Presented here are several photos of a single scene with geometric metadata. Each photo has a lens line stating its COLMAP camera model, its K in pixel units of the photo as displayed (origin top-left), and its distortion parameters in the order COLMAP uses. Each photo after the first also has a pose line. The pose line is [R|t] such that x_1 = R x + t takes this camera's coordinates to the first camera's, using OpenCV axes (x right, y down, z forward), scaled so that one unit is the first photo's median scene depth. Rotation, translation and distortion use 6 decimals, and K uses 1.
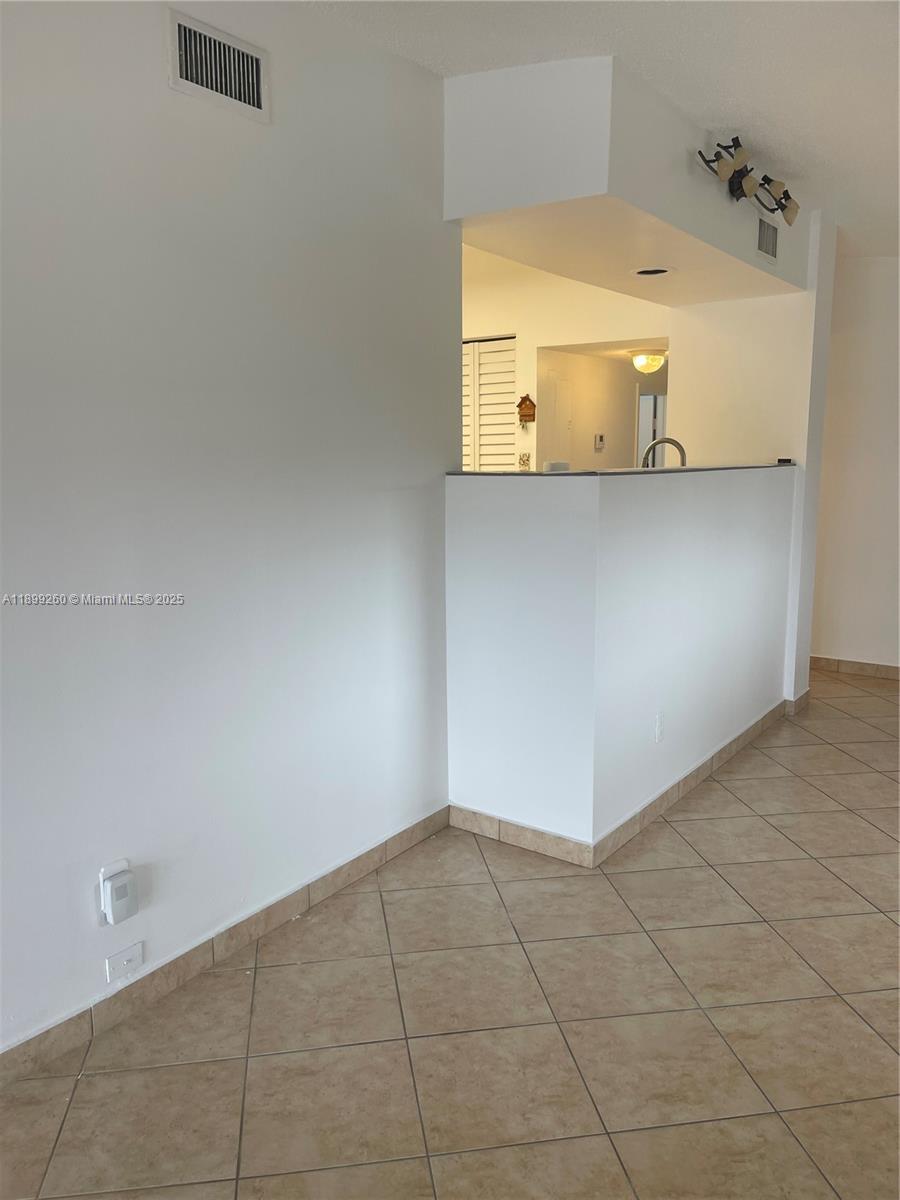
lens RADIAL K [[912.9, 0, 438.2], [0, 912.9, 609.2], [0, 0, 1]] dist [0.073186, -0.090837]
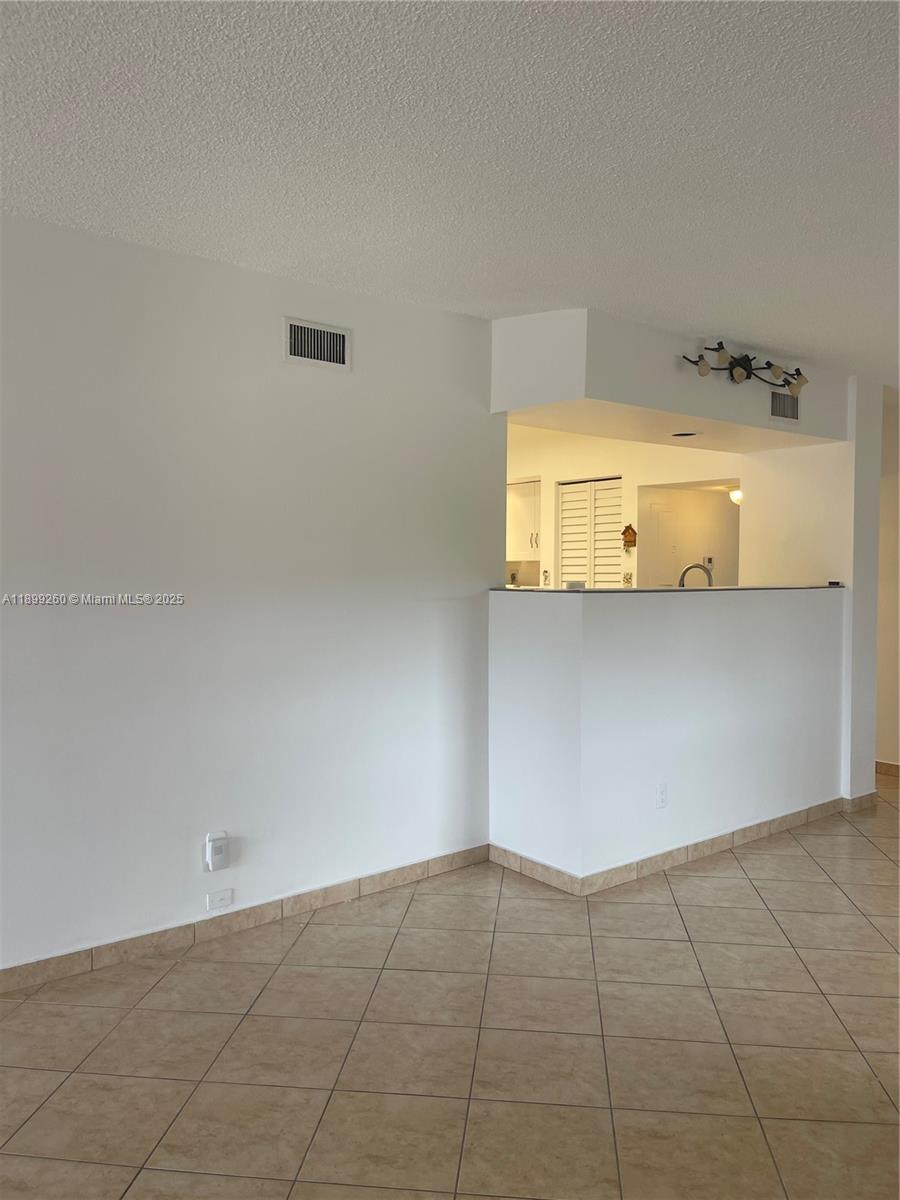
lens RADIAL K [[912.9, 0, 437.2], [0, 912.9, 605.6], [0, 0, 1]] dist [0.073186, -0.090837]
pose [[0.963693, 0.020318, -0.266239, 0.303830], [-0.053277, 0.991682, -0.117165, 0.039466], [0.261644, 0.127095, 0.956760, -0.326749]]
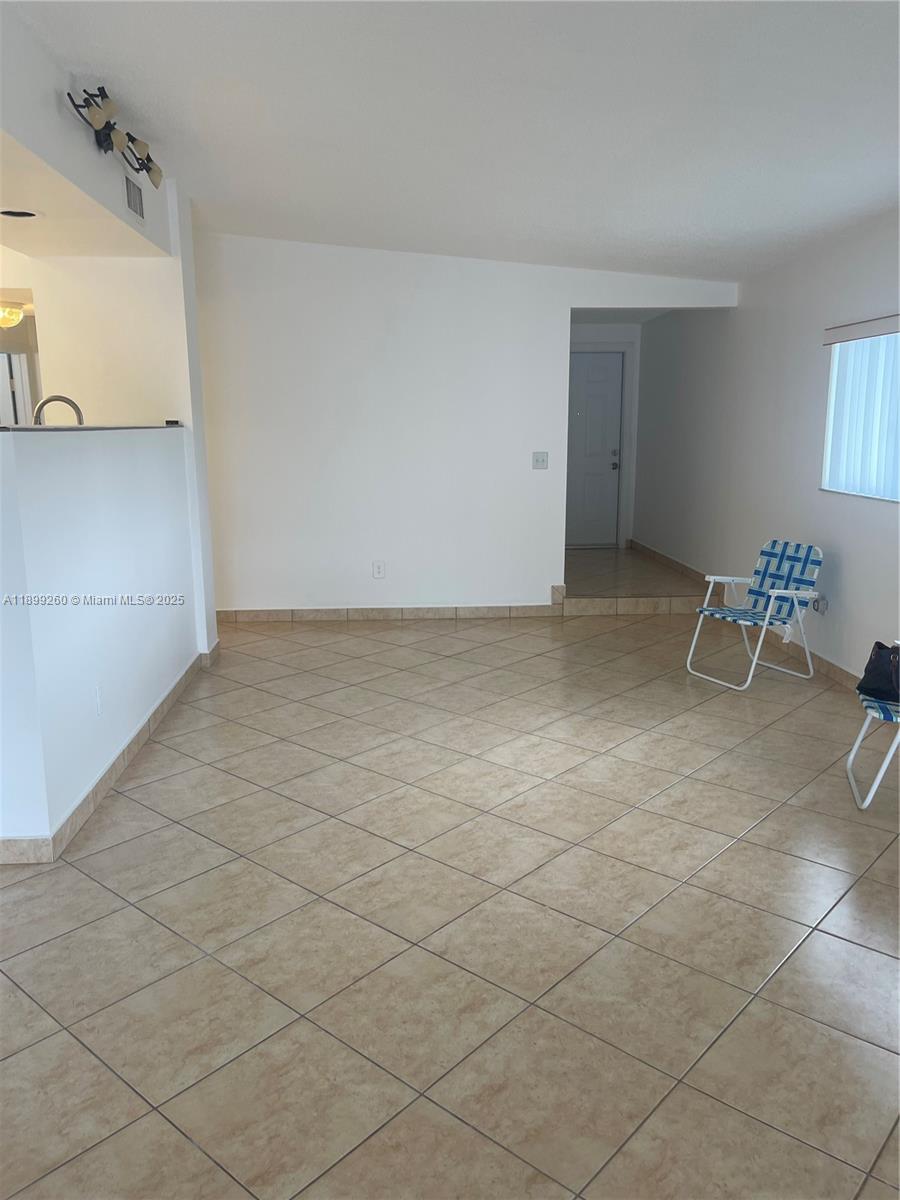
lens RADIAL K [[912.9, 0, 454.5], [0, 912.9, 586.1], [0, 0, 1]] dist [0.073186, -0.090837]
pose [[0.766039, -0.114091, 0.632587, -0.075675], [0.110344, 0.992854, 0.045445, 0.011528], [-0.633252, 0.034989, 0.773154, 0.026006]]
